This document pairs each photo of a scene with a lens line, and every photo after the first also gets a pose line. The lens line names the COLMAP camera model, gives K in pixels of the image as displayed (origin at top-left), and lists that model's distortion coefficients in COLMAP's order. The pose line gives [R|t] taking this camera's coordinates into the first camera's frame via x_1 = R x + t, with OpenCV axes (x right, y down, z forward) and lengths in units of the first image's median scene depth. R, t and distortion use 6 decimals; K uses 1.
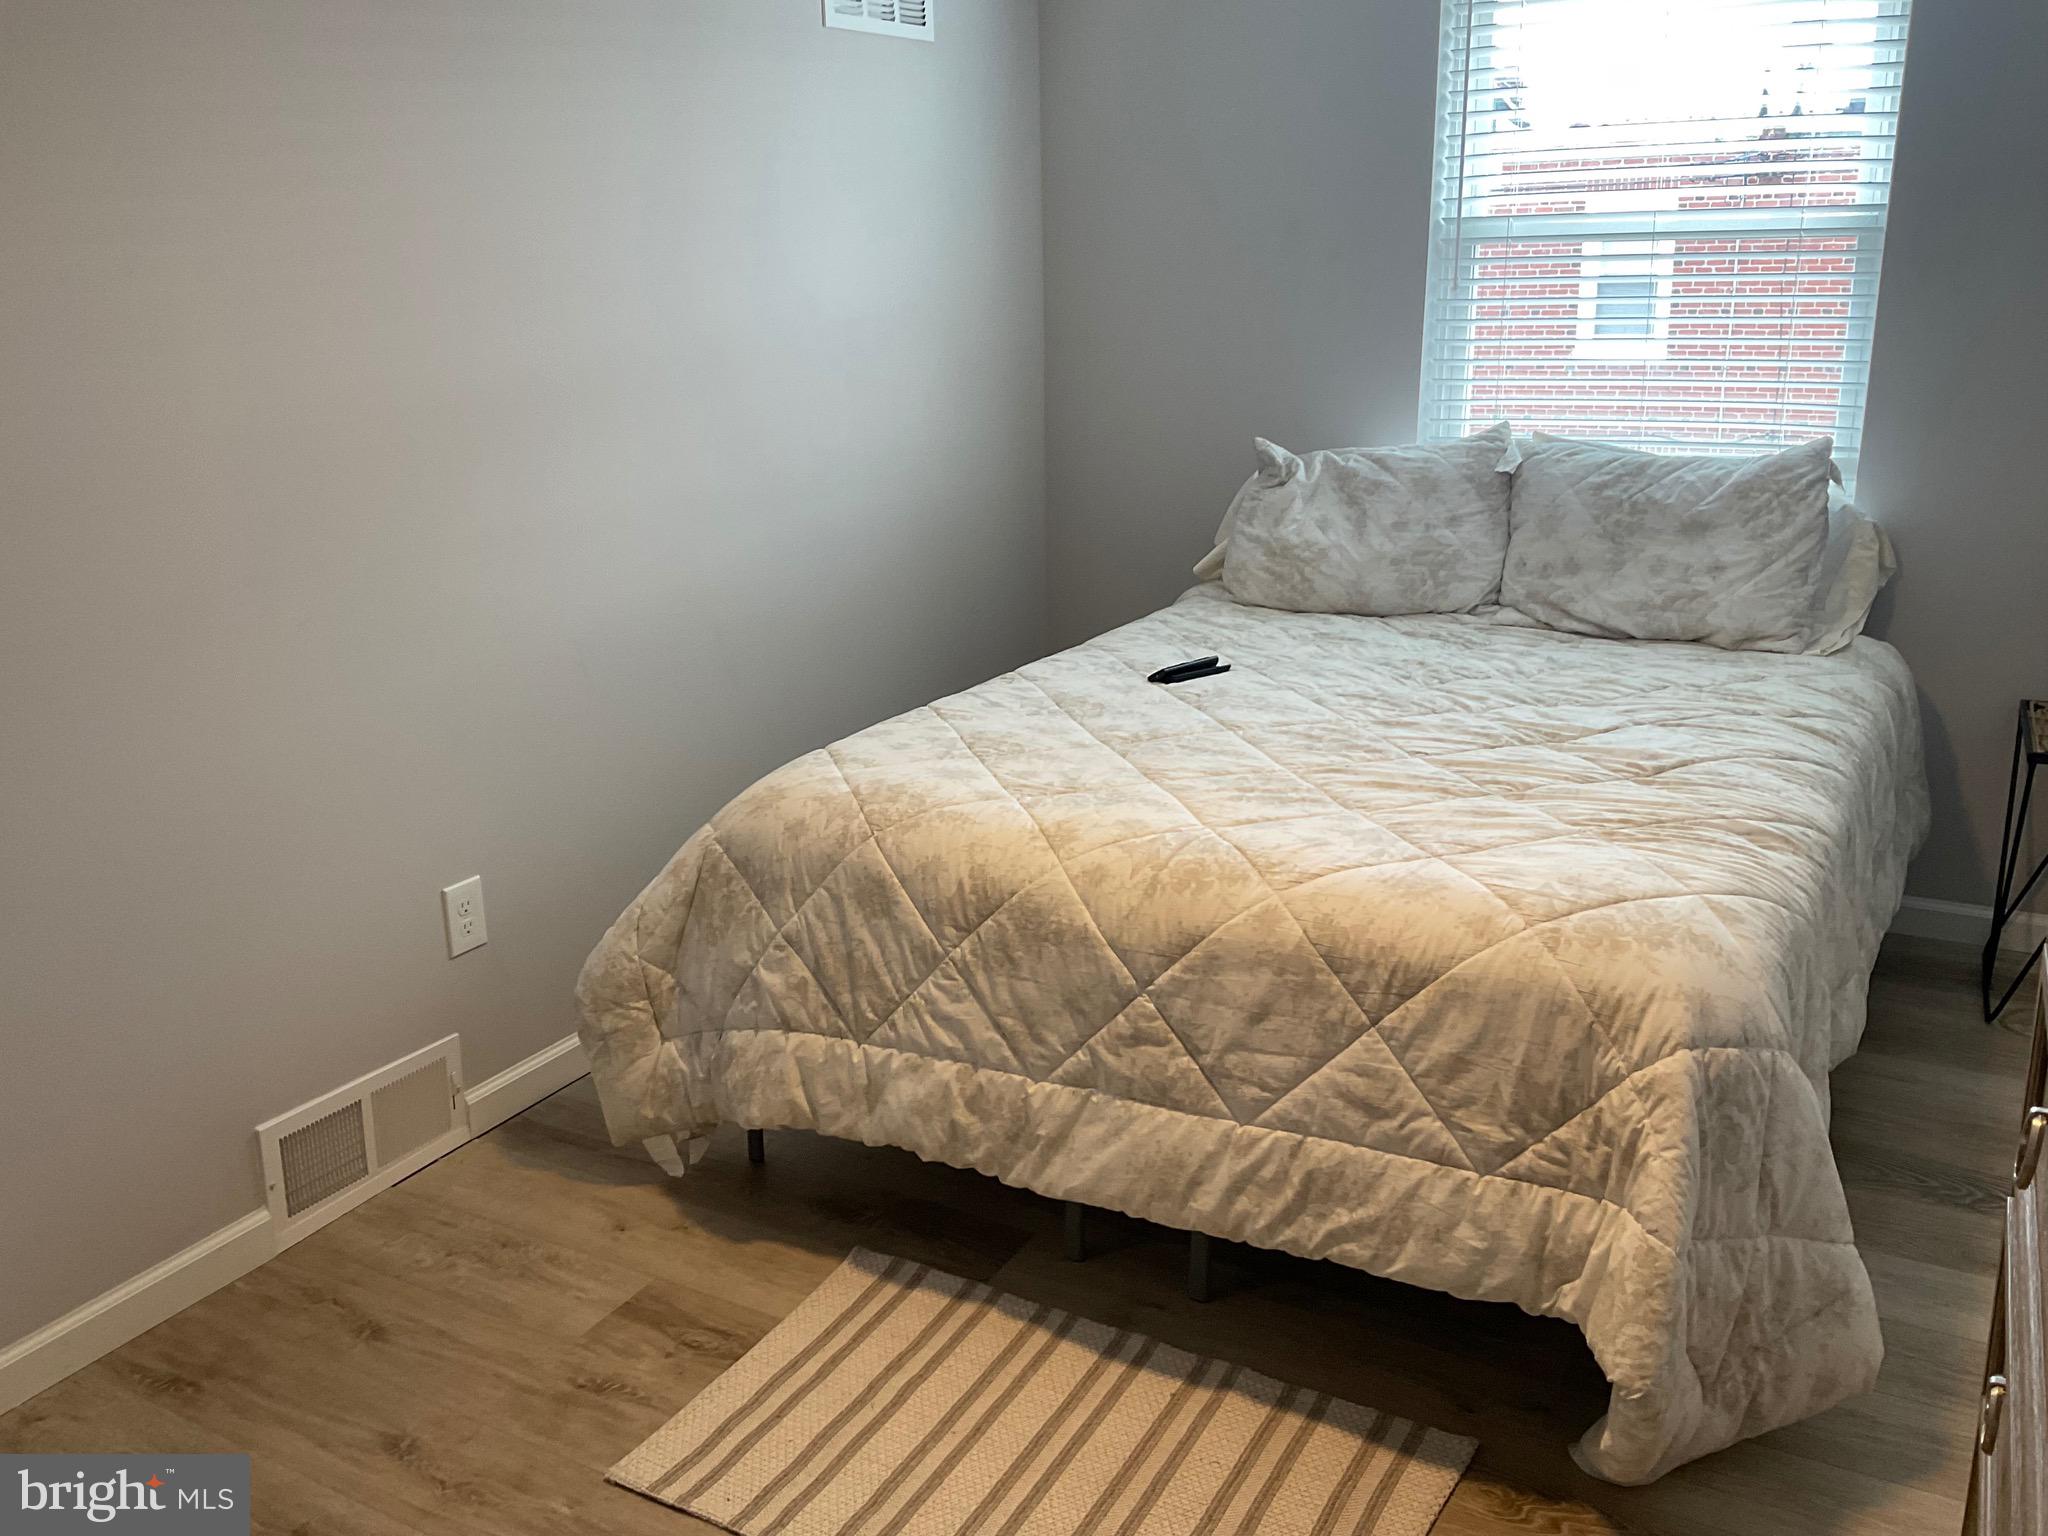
lens RADIAL K [[1678.0, 0, 1024.9], [0, 1678.0, 758.6], [0, 0, 1]] dist [0.110394, -0.229893]
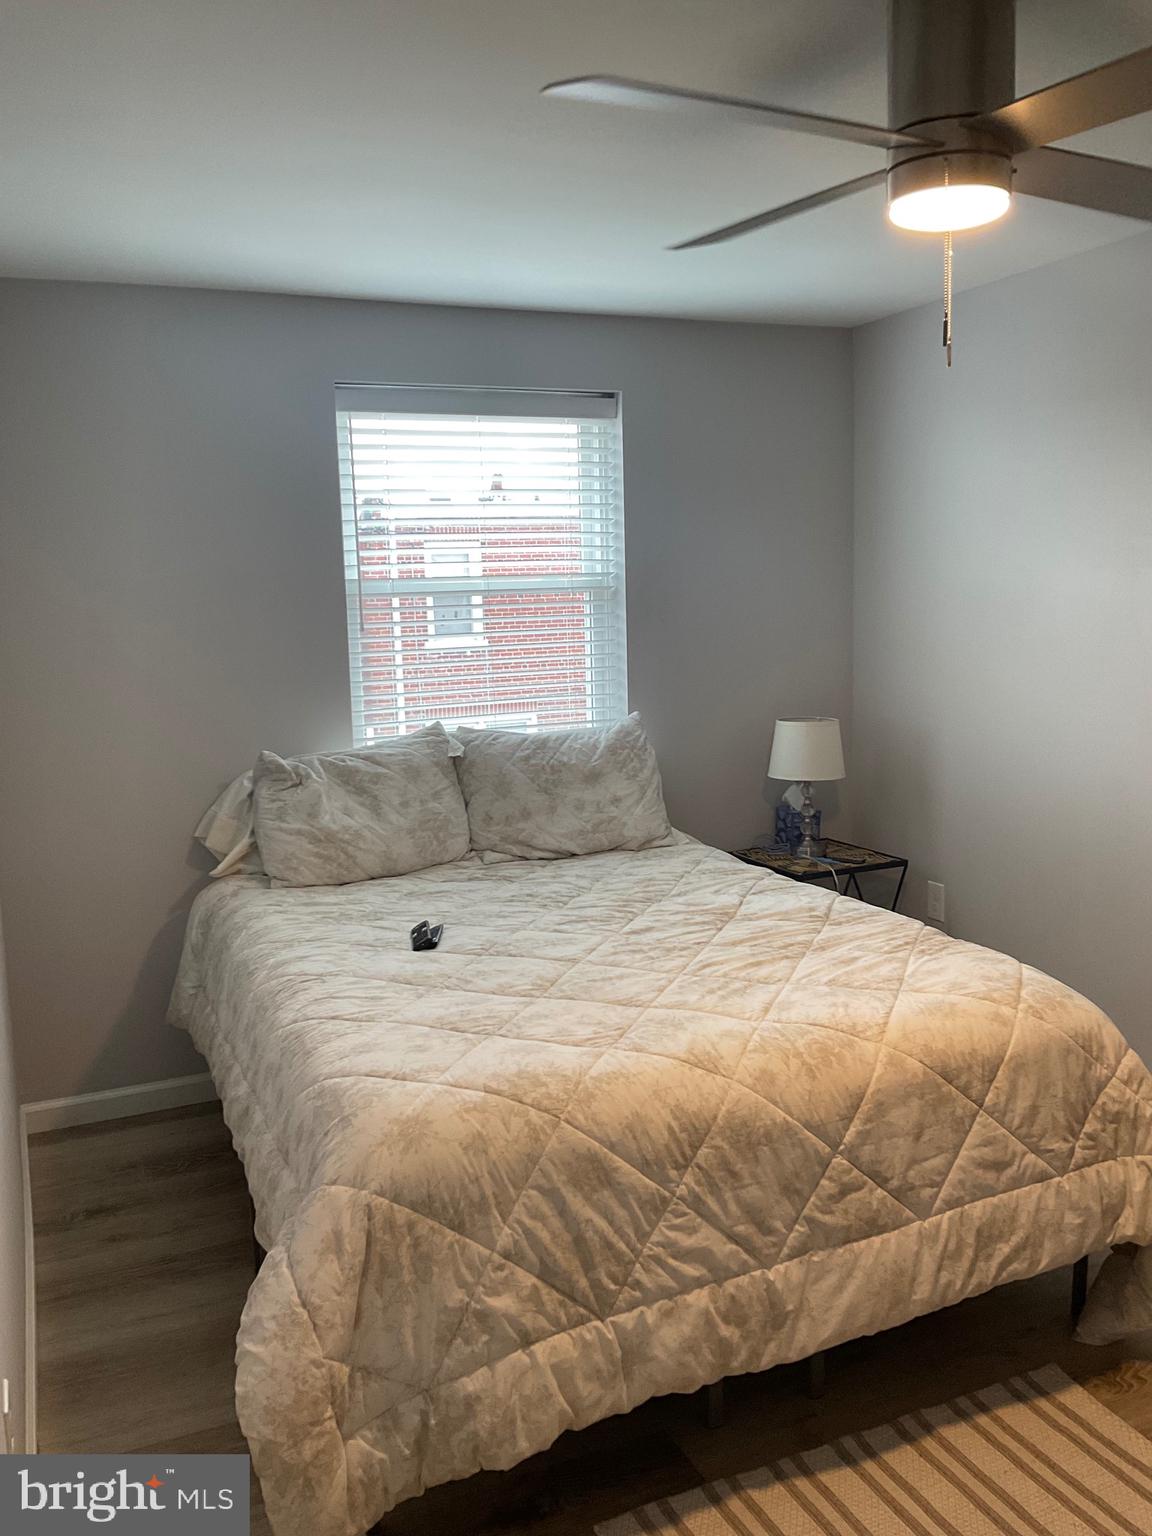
lens RADIAL K [[1258.5, 0, 576.0], [0, 1258.5, 768.0], [0, 0, 1]] dist [0.110394, -0.229893]
pose [[0.599993, -0.109529, 0.792472, -0.717826], [0.240721, 0.969393, -0.048272, -0.133048], [-0.762930, 0.219727, 0.607995, 0.467413]]
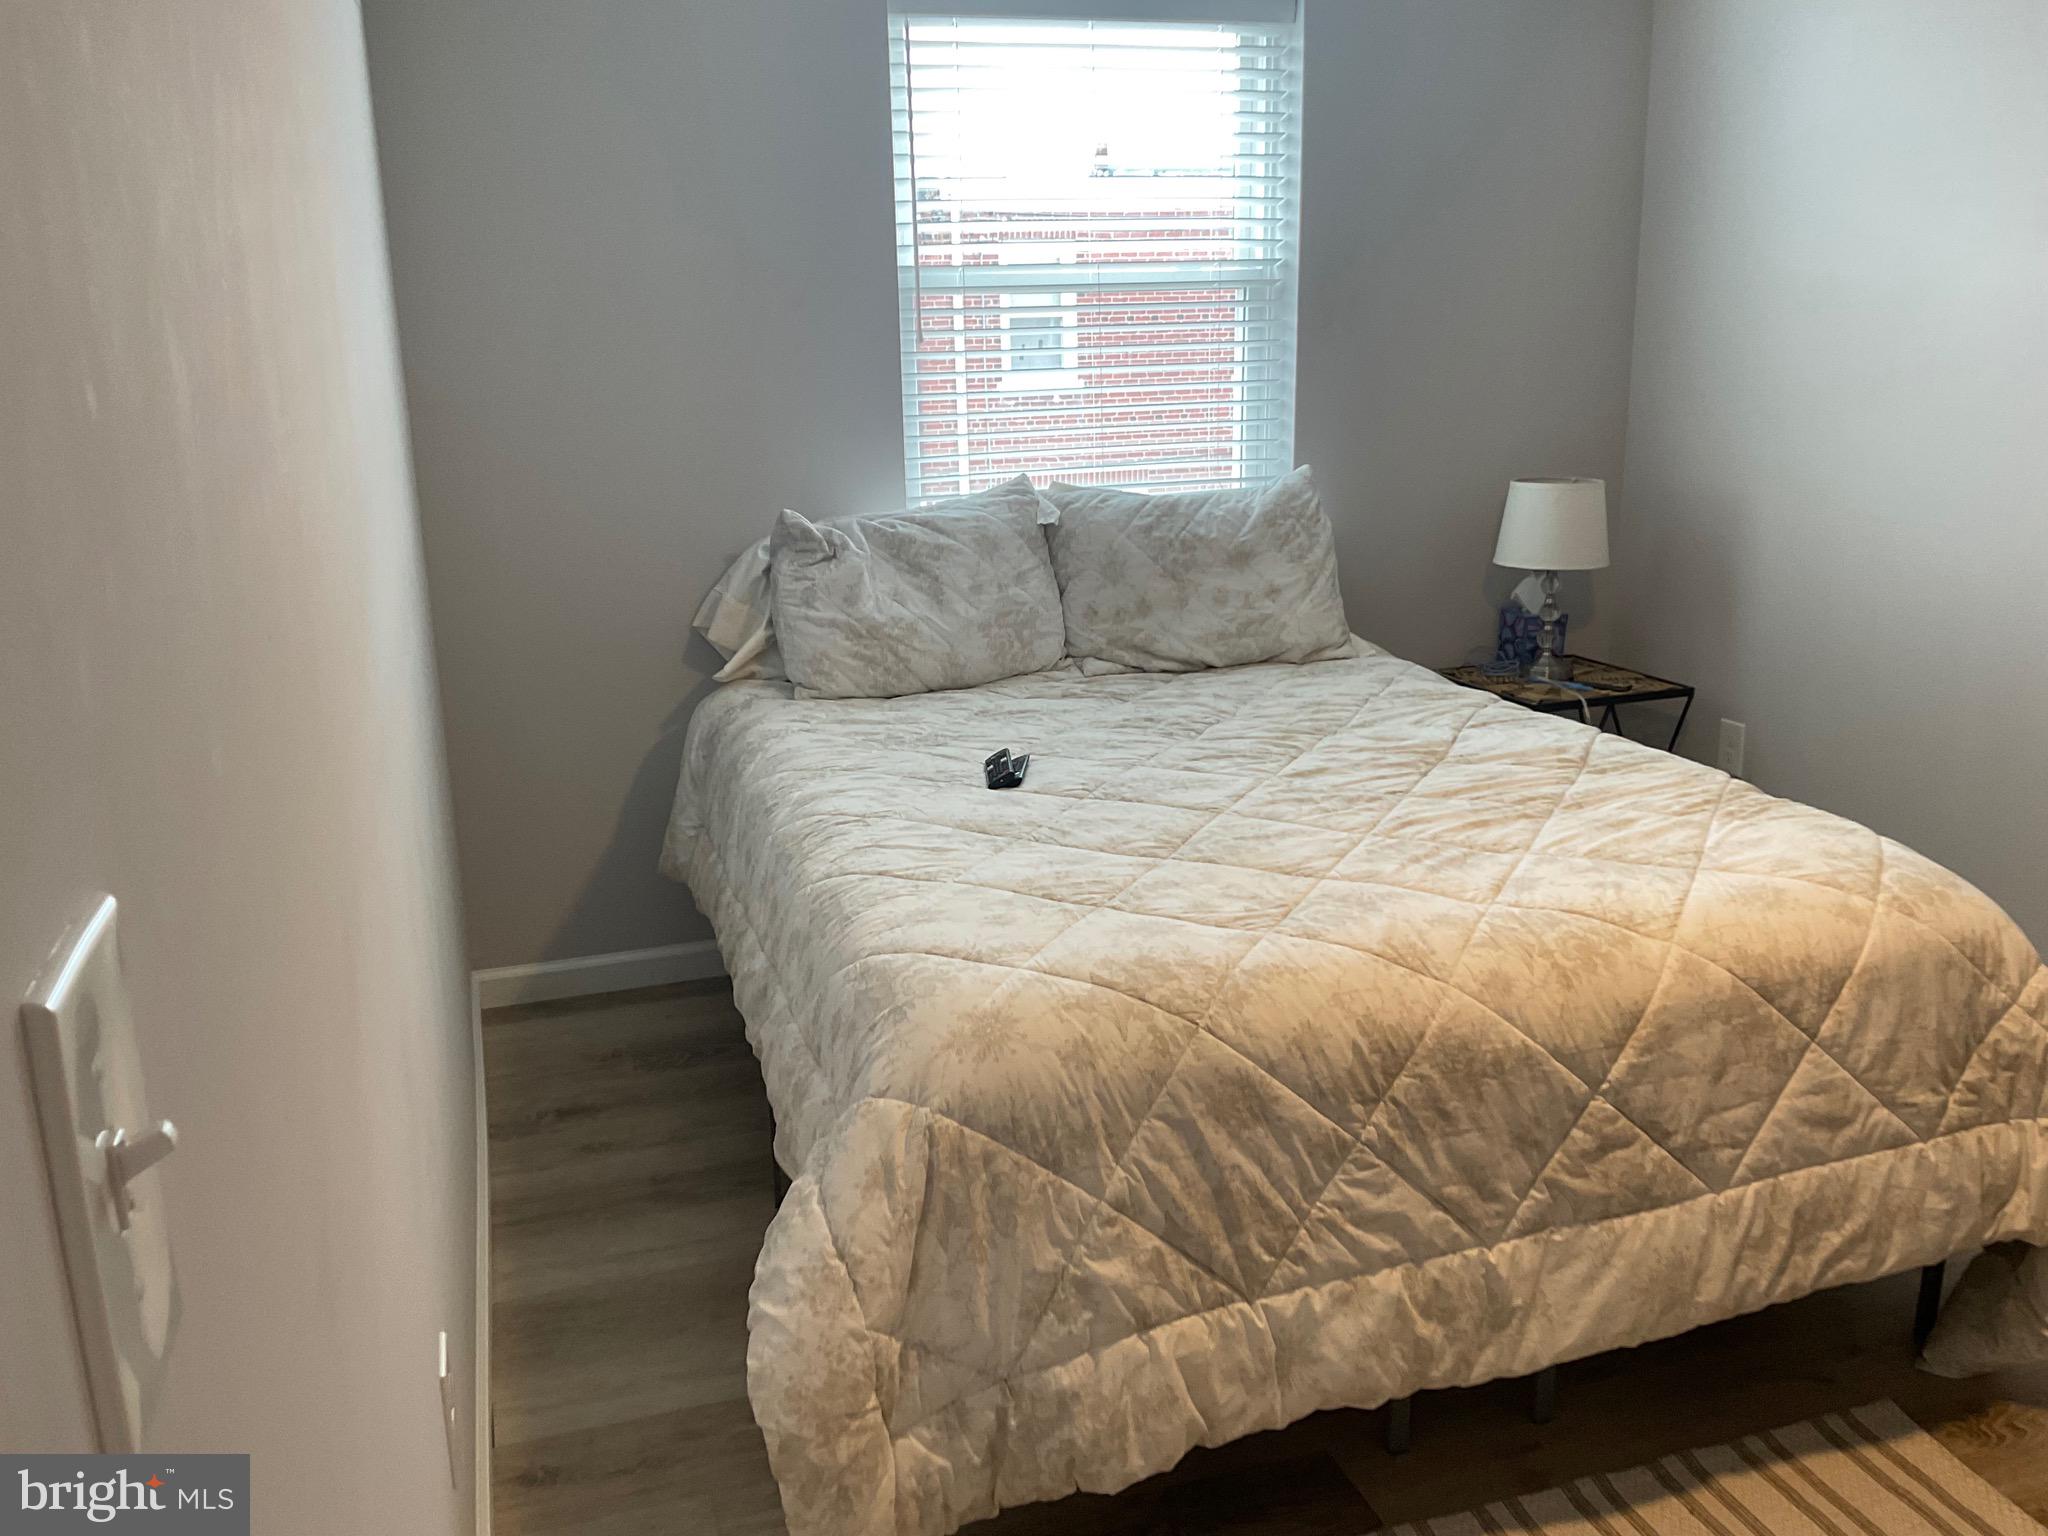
lens RADIAL K [[1685.8, 0, 1020.8], [0, 1685.8, 760.0], [0, 0, 1]] dist [0.107842, -0.227883]
pose [[0.679934, -0.179421, 0.710983, -0.680613], [0.213348, 0.976061, 0.042285, -0.123113], [-0.701550, 0.122936, 0.701936, 0.524626]]
